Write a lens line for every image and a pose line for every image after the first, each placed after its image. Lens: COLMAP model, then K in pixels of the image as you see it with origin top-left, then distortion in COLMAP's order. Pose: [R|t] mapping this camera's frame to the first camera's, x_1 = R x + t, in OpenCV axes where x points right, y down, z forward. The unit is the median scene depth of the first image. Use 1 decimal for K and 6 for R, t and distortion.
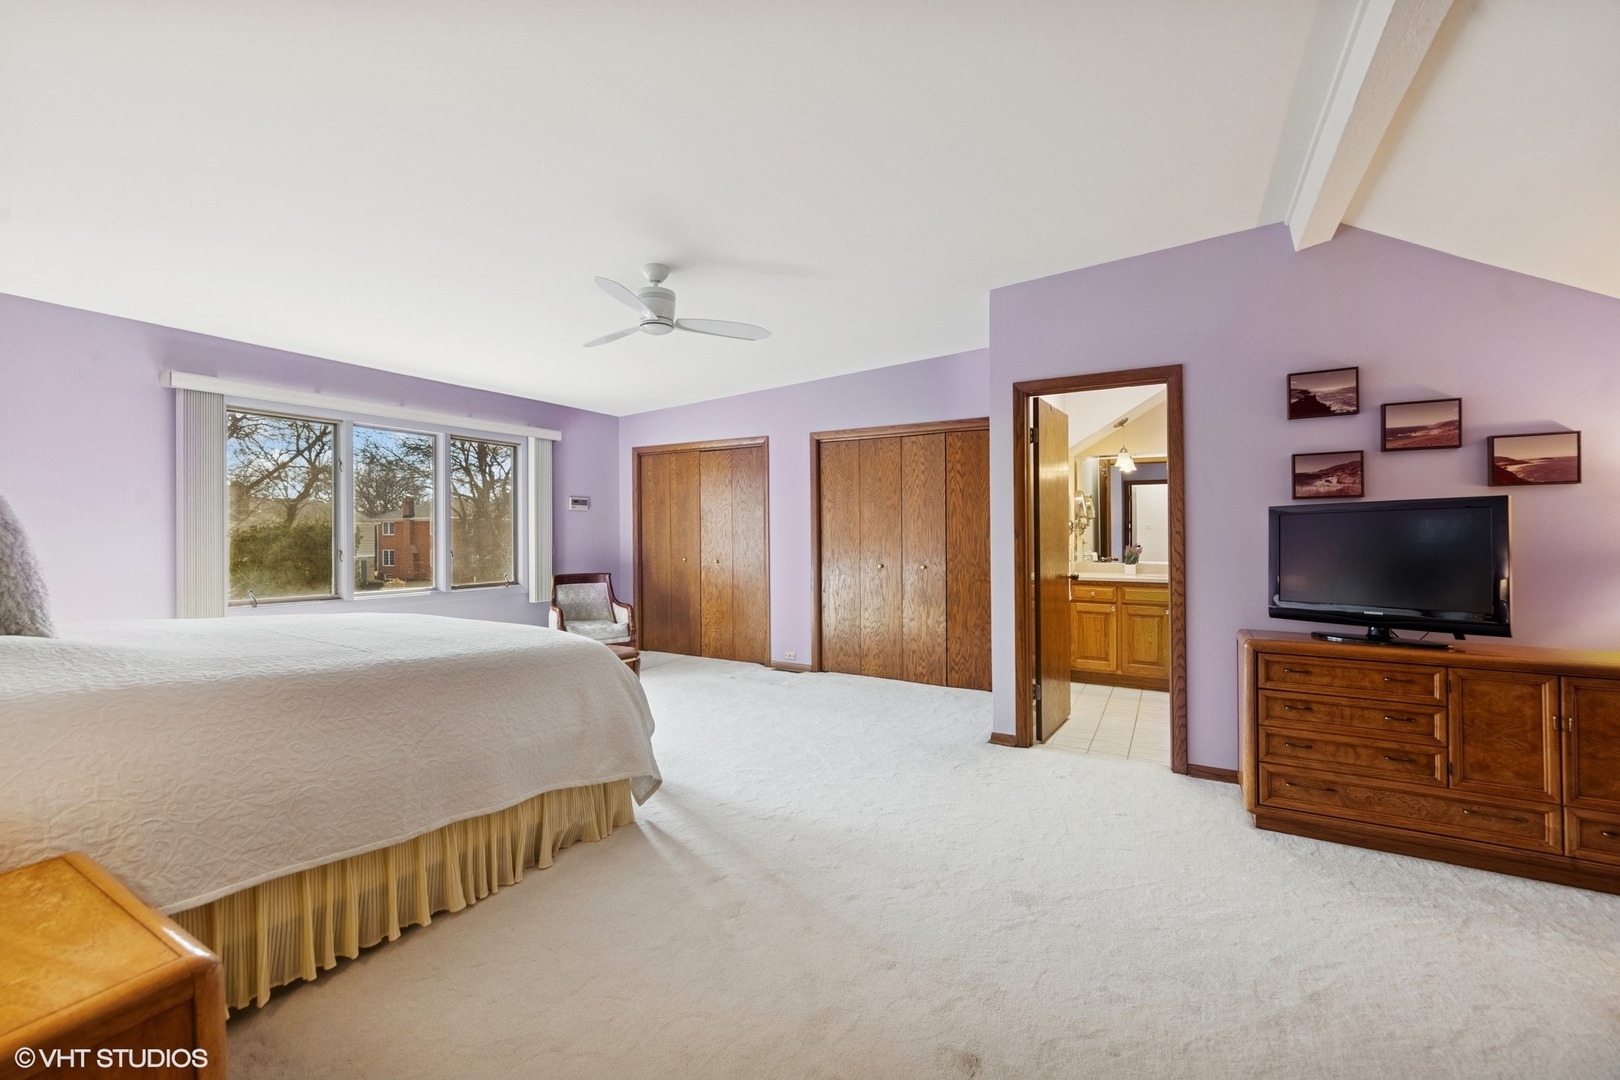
lens RADIAL K [[666.5, 0, 803.0], [0, 666.5, 537.1], [0, 0, 1]] dist [0.001372, -0.000013]
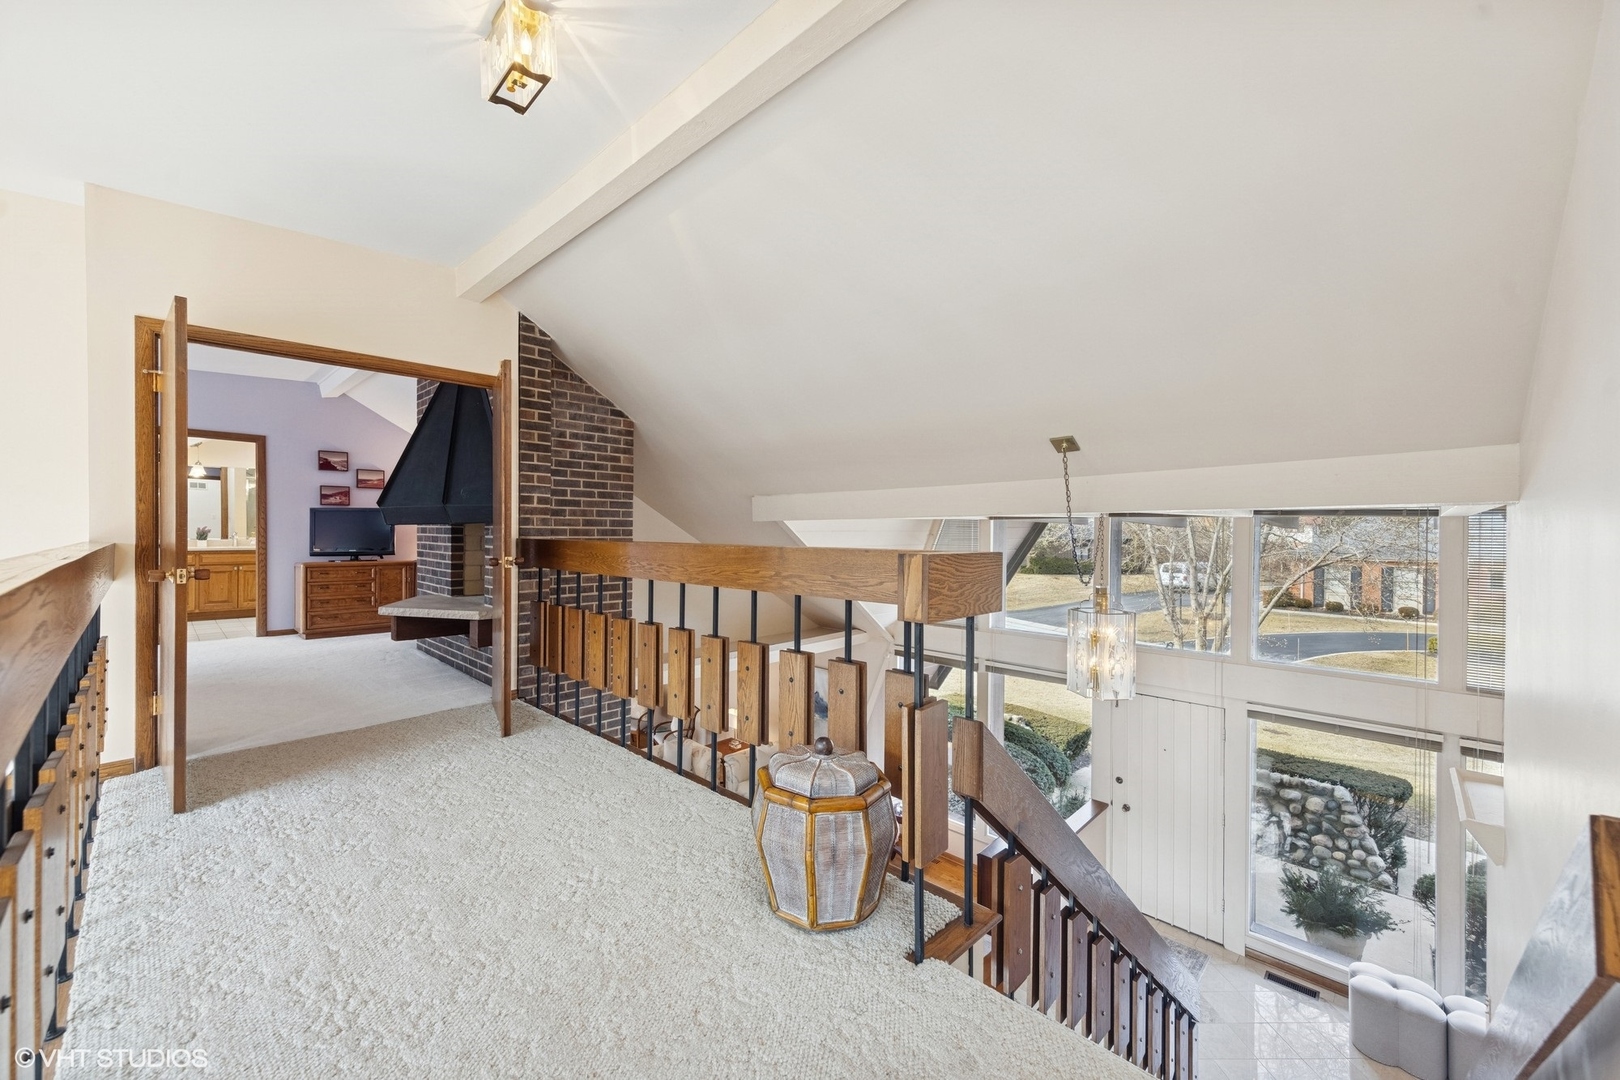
lens RADIAL K [[625.8, 0, 805.4], [0, 625.8, 536.6], [0, 0, 1]] dist [0.003180, 0.000959]
pose [[0.251008, 0.000512, 0.967985, -0.968290], [-0.007232, 0.999973, 0.001346, 0.038821], [-0.967958, -0.007339, 0.251005, -1.198652]]
